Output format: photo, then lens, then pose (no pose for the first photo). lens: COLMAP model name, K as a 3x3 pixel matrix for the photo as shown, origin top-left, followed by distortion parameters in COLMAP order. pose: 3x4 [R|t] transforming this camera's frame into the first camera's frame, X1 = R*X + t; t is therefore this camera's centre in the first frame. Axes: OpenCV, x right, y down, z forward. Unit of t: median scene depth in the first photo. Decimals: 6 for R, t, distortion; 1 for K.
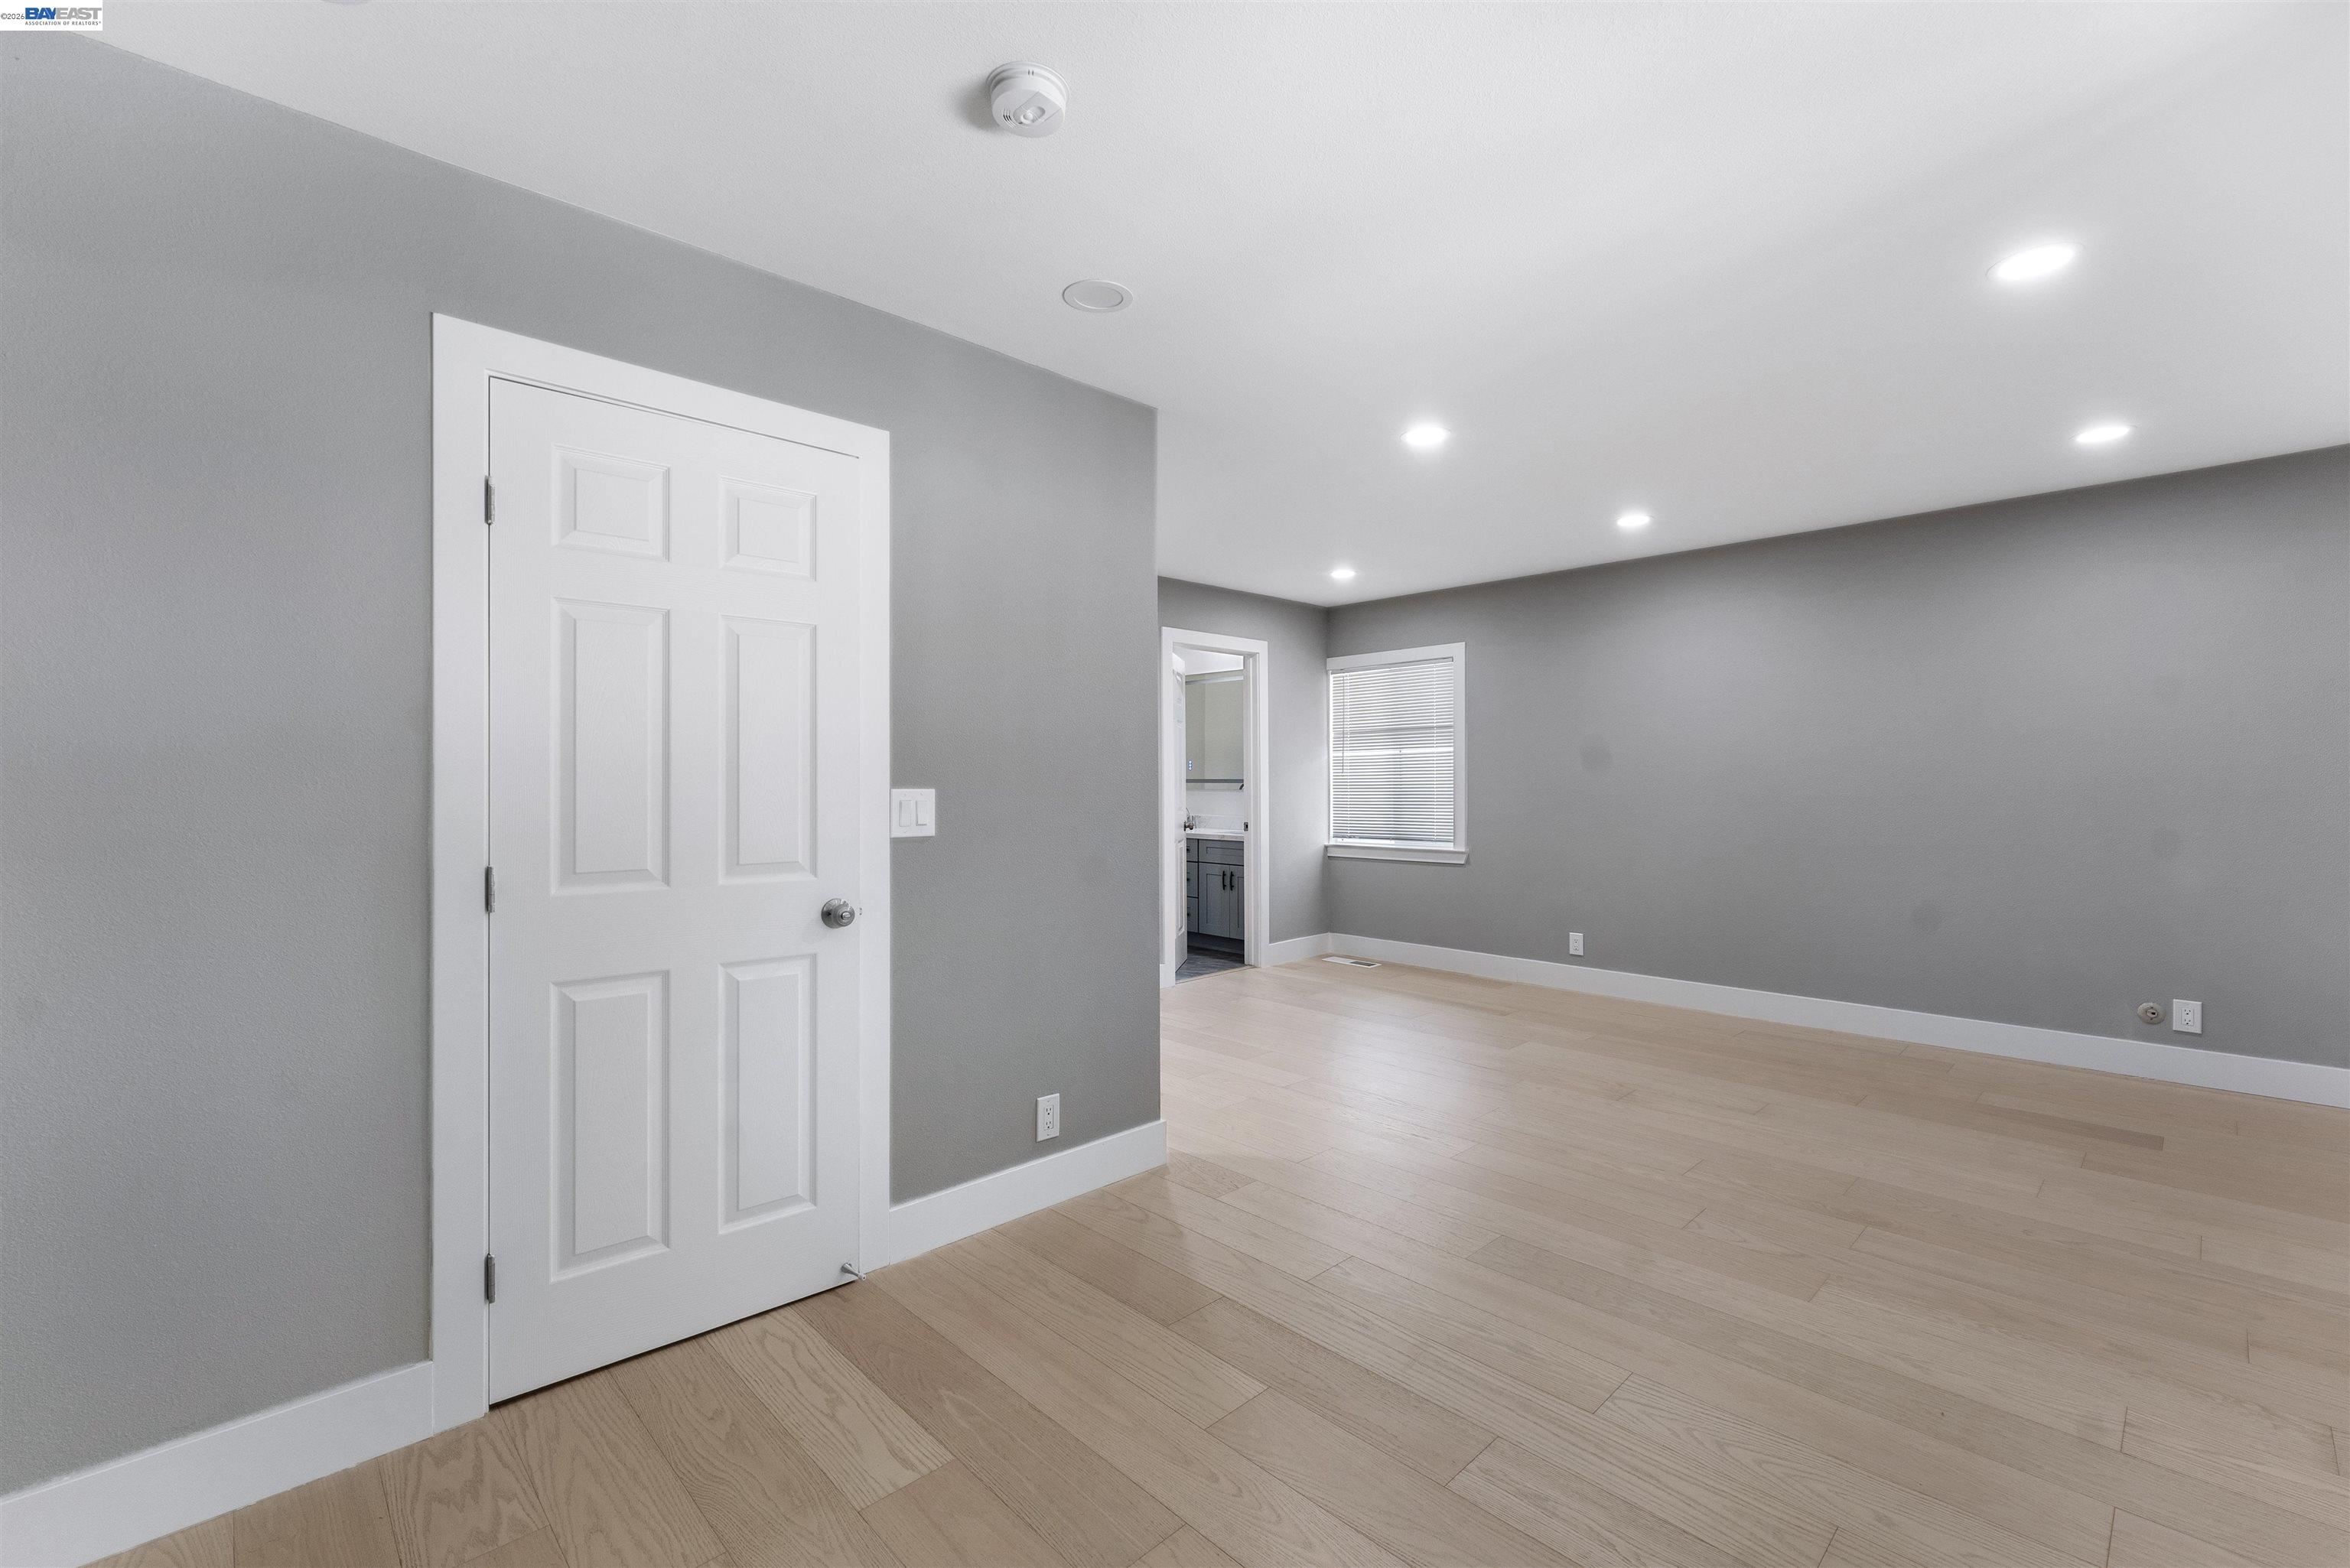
lens RADIAL K [[990.9, 0, 1163.2], [0, 990.9, 780.9], [0, 0, 1]] dist [-0.002470, -0.000397]
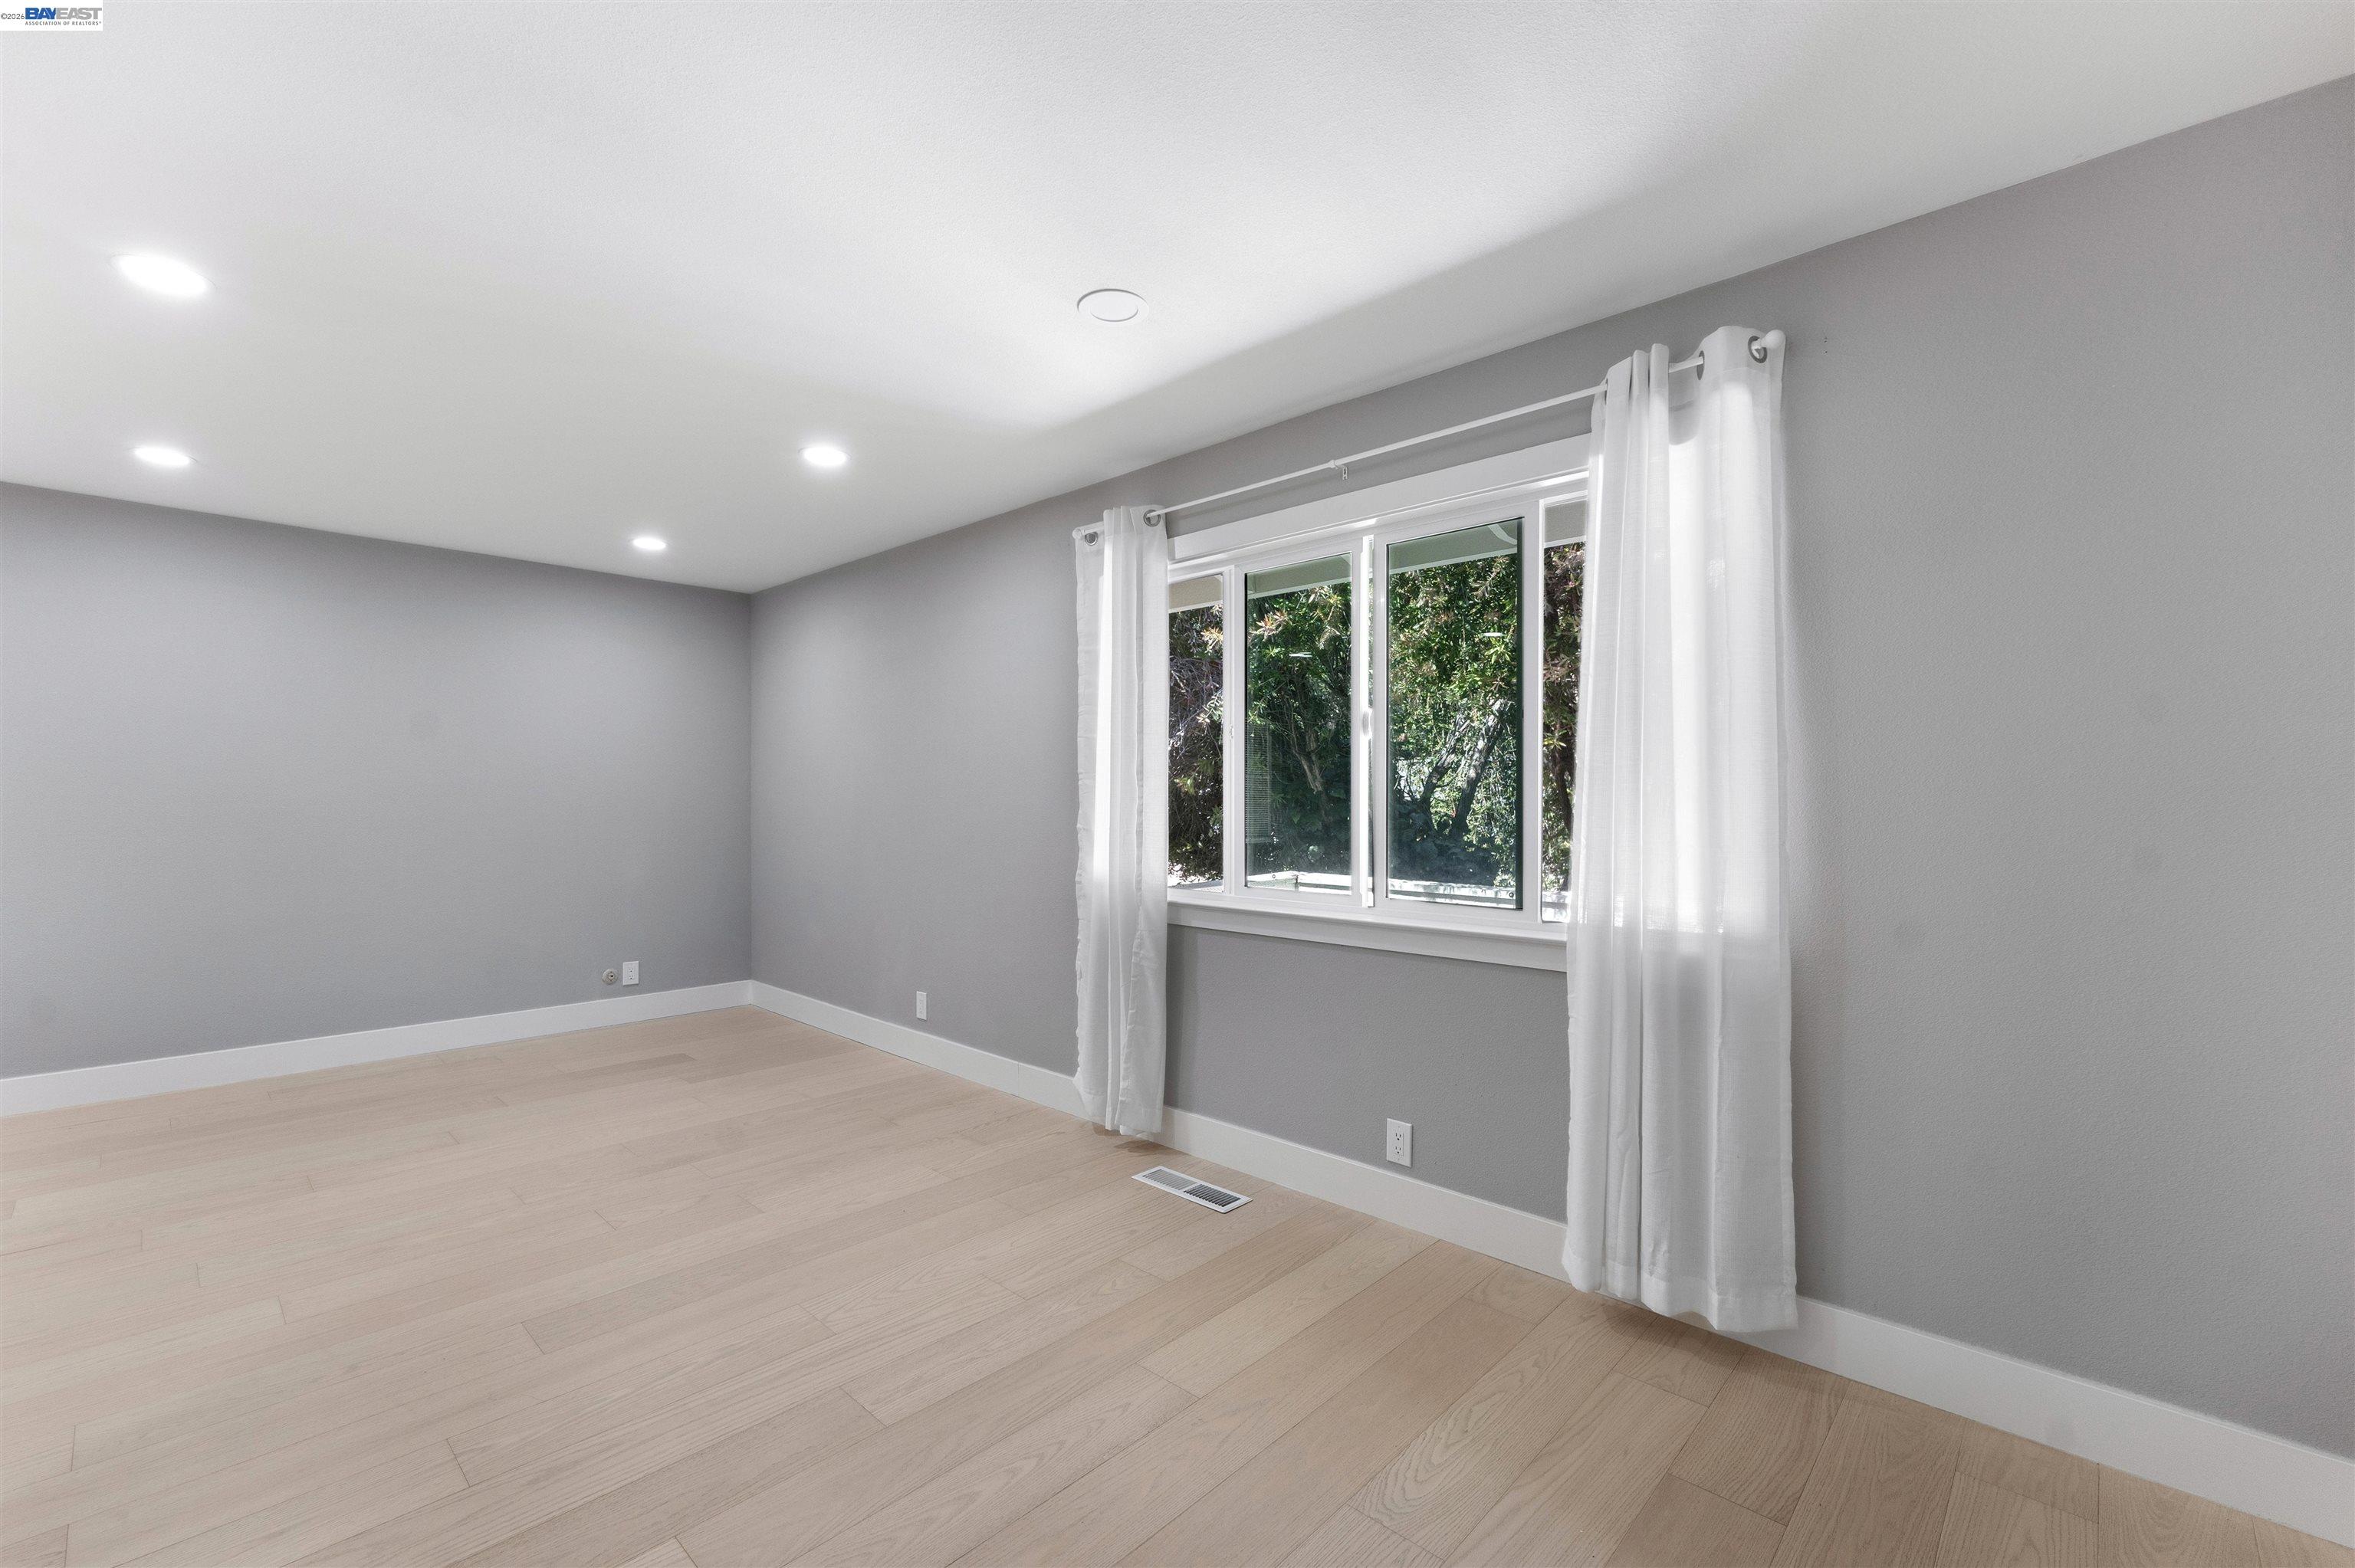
lens RADIAL K [[992.9, 0, 1165.6], [0, 992.9, 780.9], [0, 0, 1]] dist [-0.002470, -0.000397]
pose [[-0.051027, 0.023891, 0.998411, -0.460097], [0.003117, 0.999713, -0.023763, 0.008148], [-0.998692, 0.001899, -0.051087, 0.397412]]
